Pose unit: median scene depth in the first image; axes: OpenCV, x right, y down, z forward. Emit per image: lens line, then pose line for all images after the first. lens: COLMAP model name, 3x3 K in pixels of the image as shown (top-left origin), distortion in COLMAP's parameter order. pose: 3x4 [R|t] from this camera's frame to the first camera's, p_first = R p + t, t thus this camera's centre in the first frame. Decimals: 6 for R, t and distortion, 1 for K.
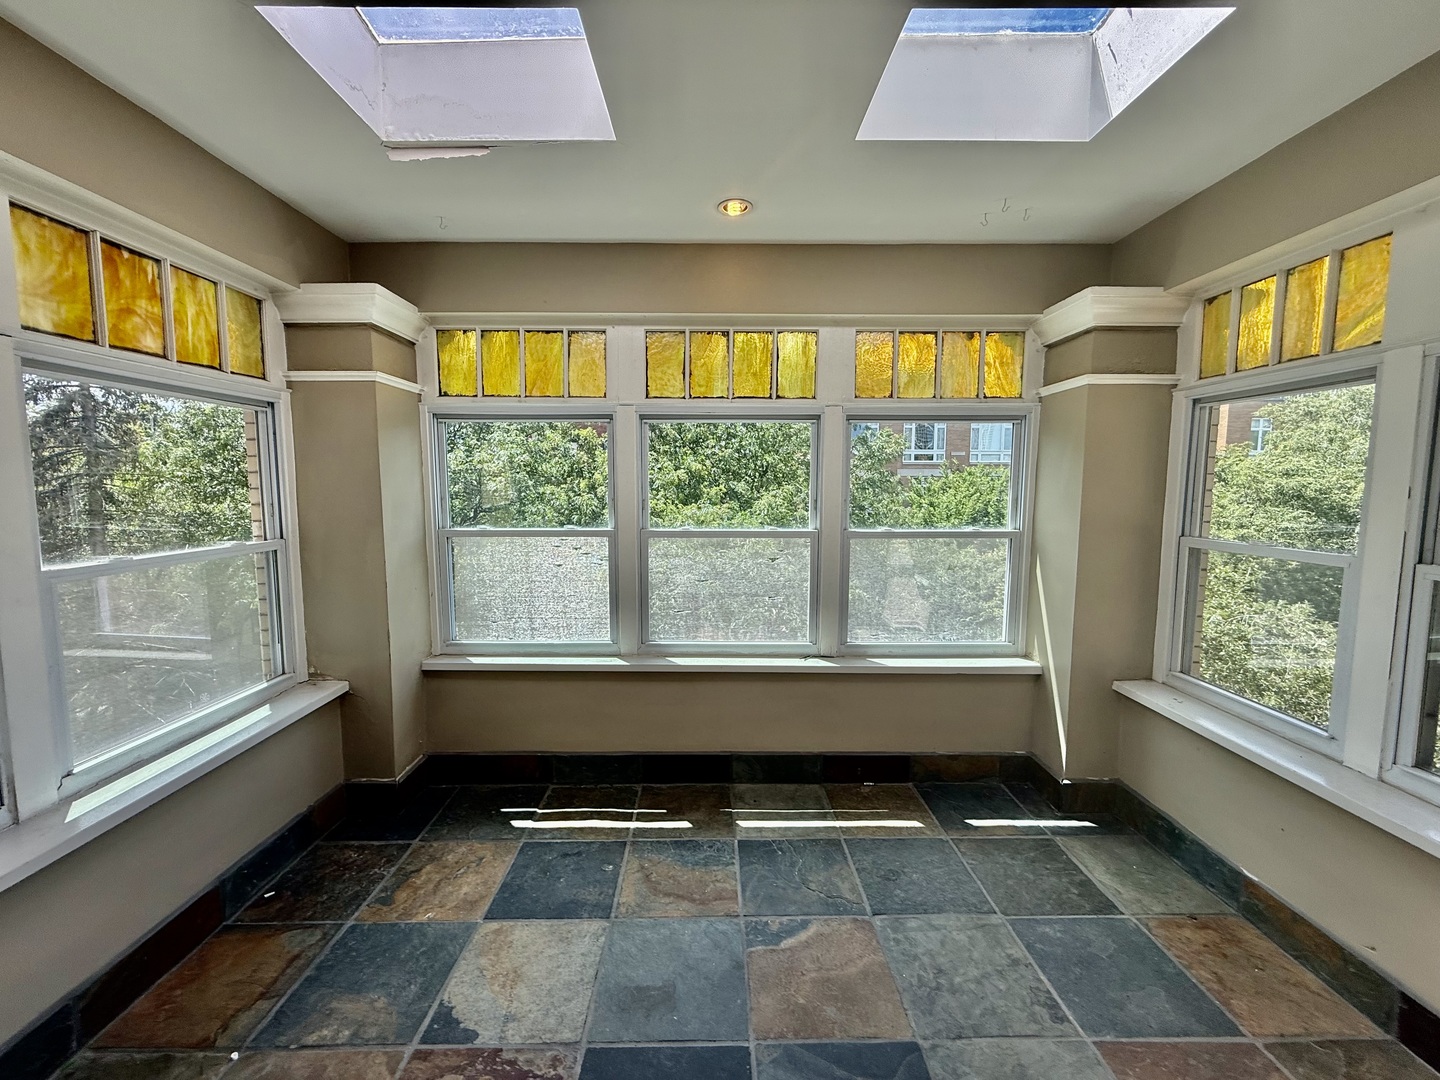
lens RADIAL K [[573.6, 0, 718.5], [0, 573.6, 536.3], [0, 0, 1]] dist [0.001796, -0.000650]
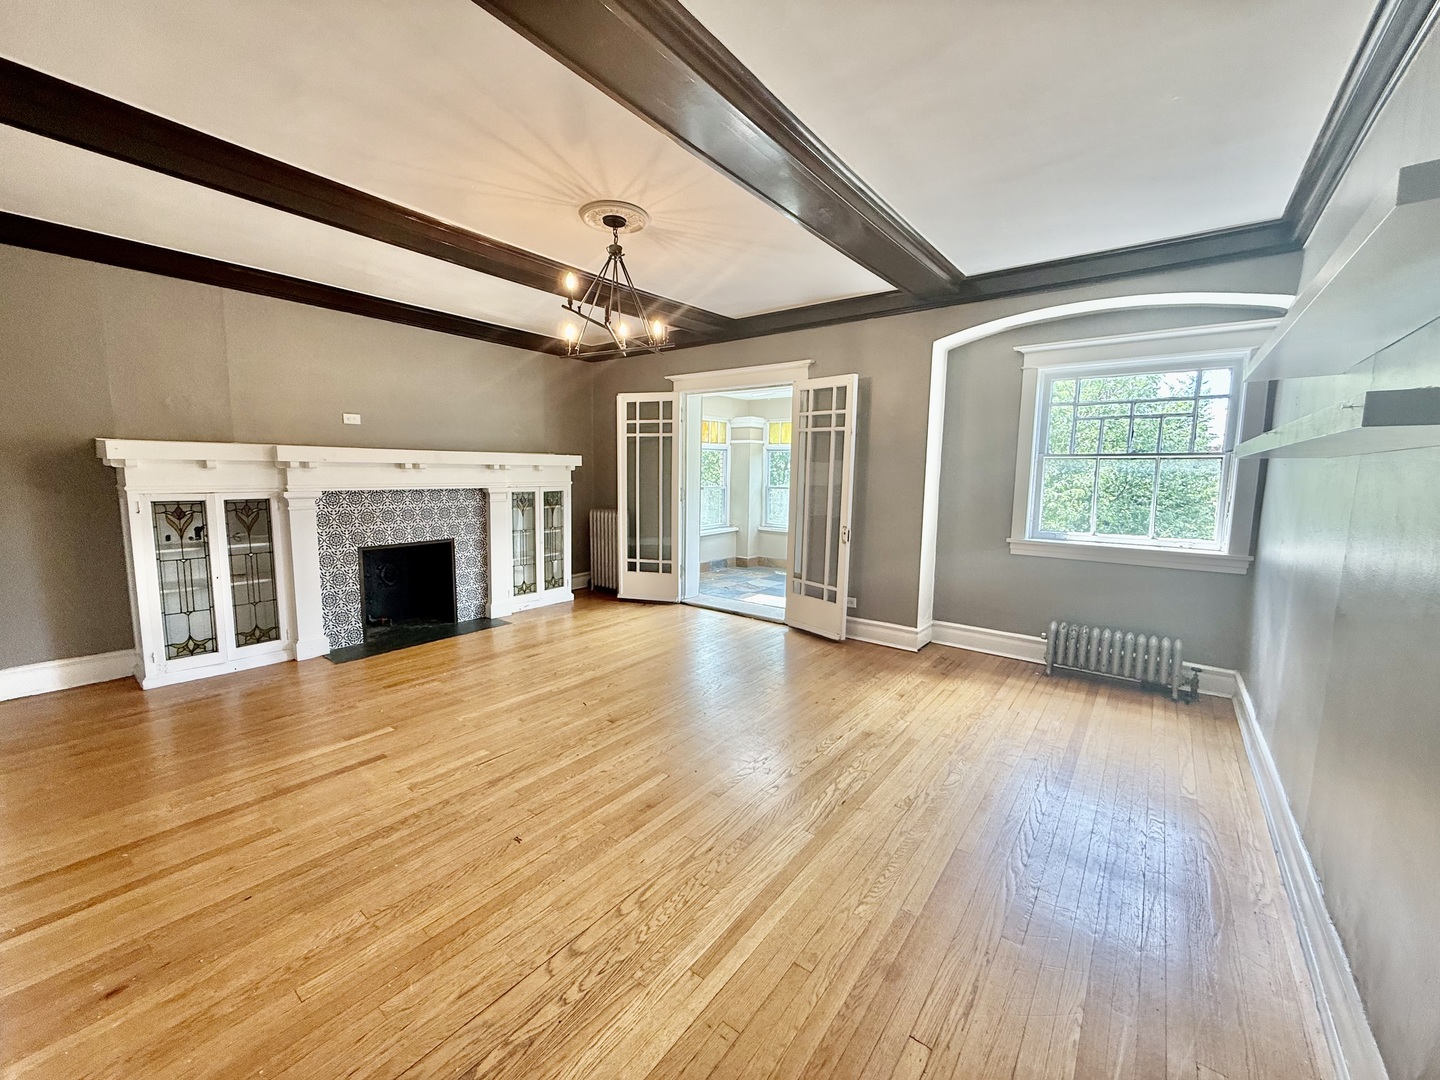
lens RADIAL K [[573.6, 0, 709.2], [0, 573.6, 537.6], [0, 0, 1]] dist [0.001796, -0.000650]
pose [[0.781503, 0.083446, -0.618295, 1.279353], [-0.070044, 0.996485, 0.045953, 0.150306], [0.619957, 0.007396, 0.784601, -1.714935]]
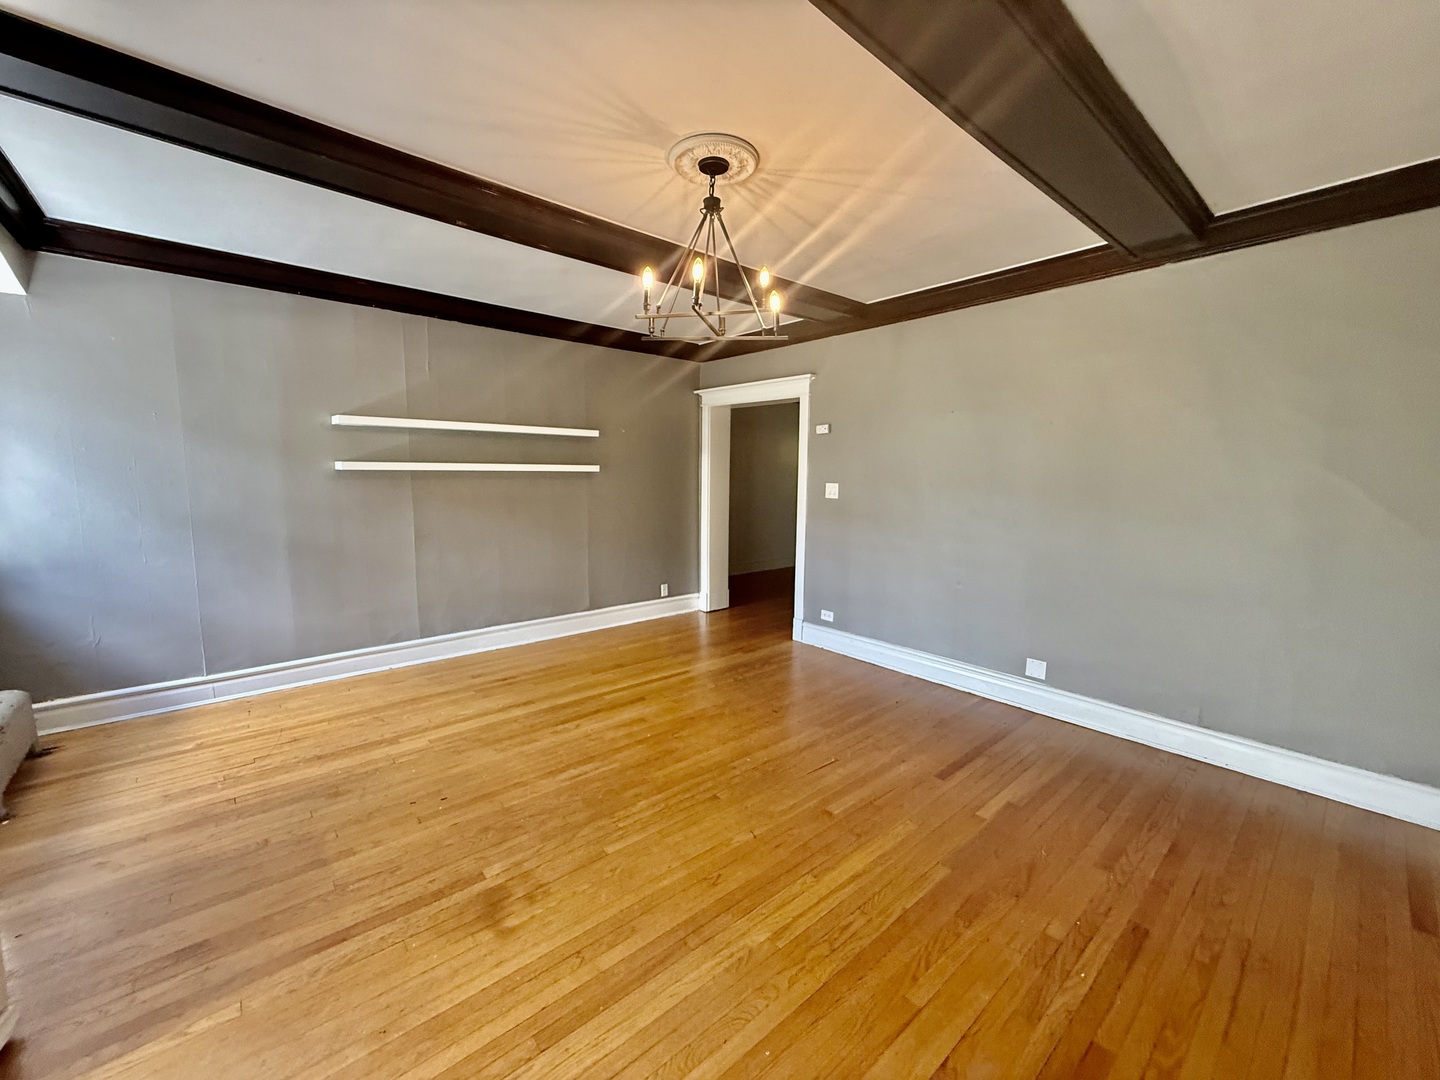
lens RADIAL K [[573.6, 0, 710.3], [0, 573.6, 542.6], [0, 0, 1]] dist [0.001796, -0.000650]
pose [[-0.643053, -0.098986, 0.759397, -0.363173], [0.060062, 0.982038, 0.178867, -0.011549], [-0.763462, 0.160632, -0.625558, -0.279495]]
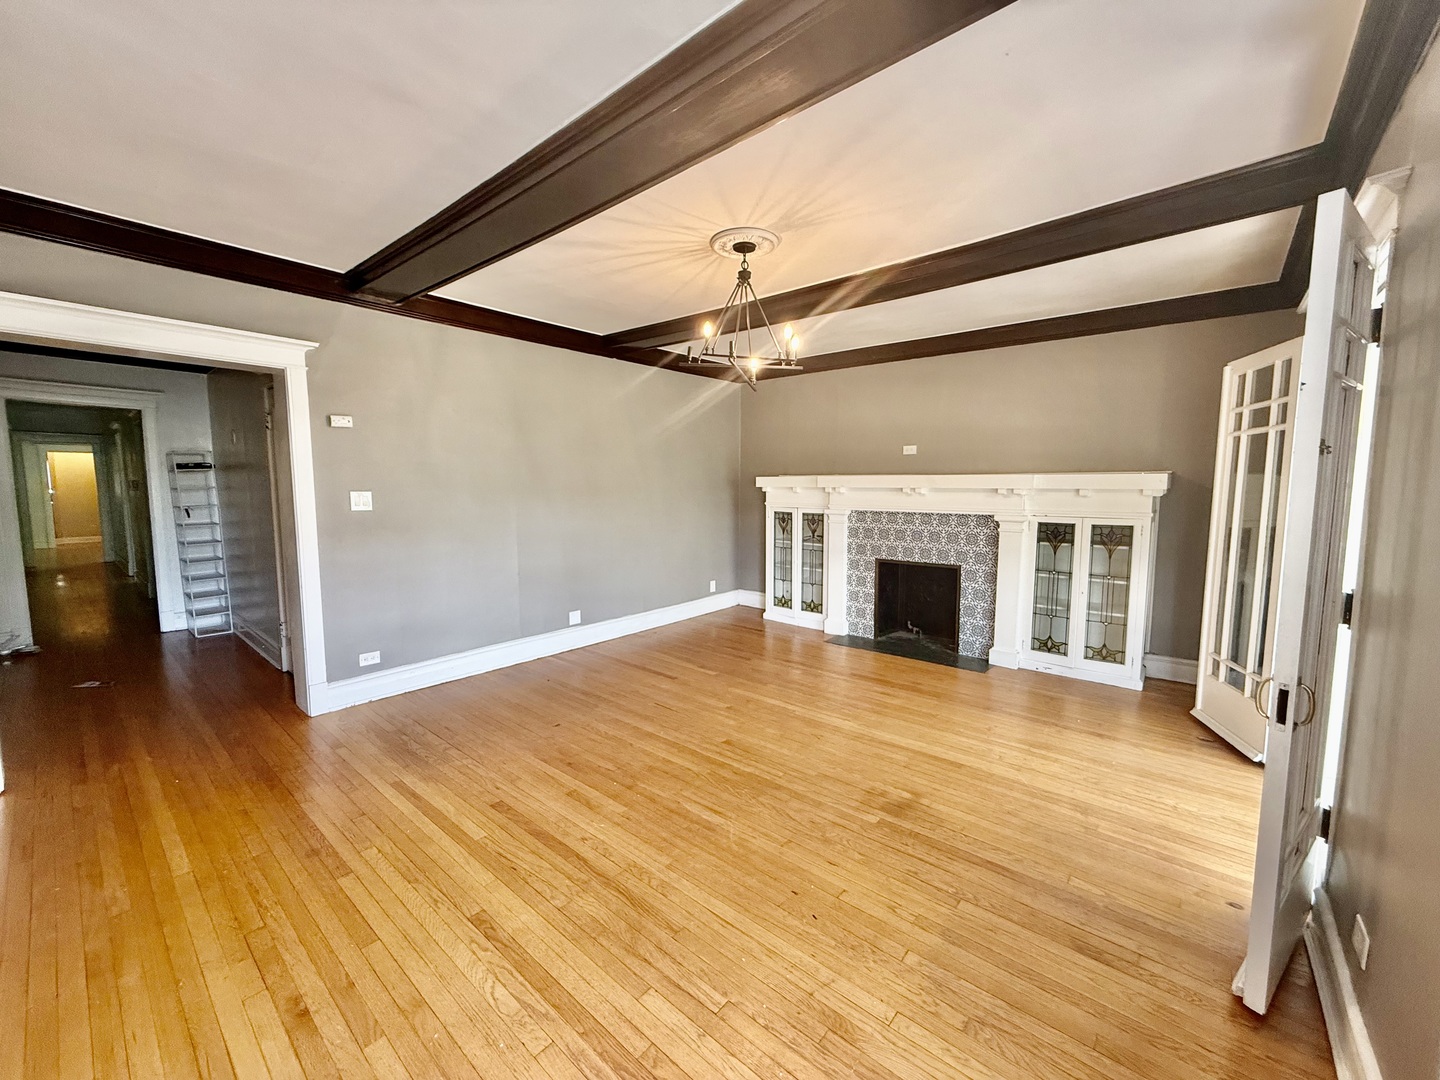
lens RADIAL K [[573.6, 0, 717.9], [0, 573.6, 538.5], [0, 0, 1]] dist [0.001796, -0.000650]
pose [[-0.655961, 0.071721, -0.751379, 1.306820], [-0.071000, 0.985198, 0.156023, -0.019391], [0.751448, 0.155693, -0.641160, -0.124964]]
